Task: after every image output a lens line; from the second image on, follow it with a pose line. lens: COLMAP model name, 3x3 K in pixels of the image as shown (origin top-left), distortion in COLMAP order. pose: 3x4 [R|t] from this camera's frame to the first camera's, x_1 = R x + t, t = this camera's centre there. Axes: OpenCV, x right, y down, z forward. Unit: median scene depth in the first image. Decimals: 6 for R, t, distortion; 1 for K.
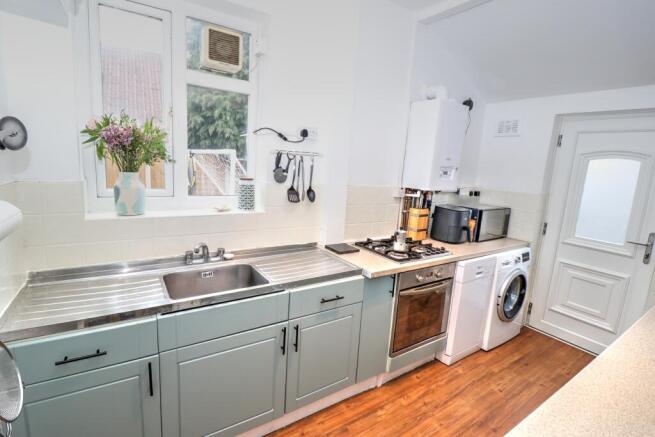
lens RADIAL K [[305.8, 0, 324.6], [0, 305.8, 218.6], [0, 0, 1]] dist [-0.004136, -0.000619]
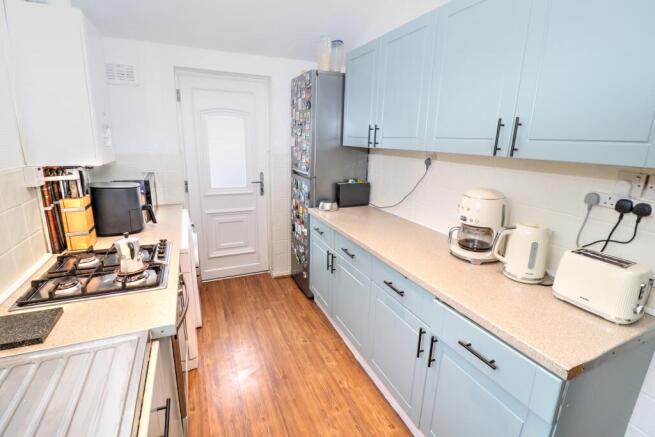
lens RADIAL K [[305.8, 0, 323.5], [0, 305.8, 213.9], [0, 0, 1]] dist [-0.004136, -0.000619]
pose [[0.178345, -0.293341, 0.939225, -0.184352], [0.165007, 0.949927, 0.265351, -0.082455], [-0.970034, 0.107655, 0.217819, 0.397714]]
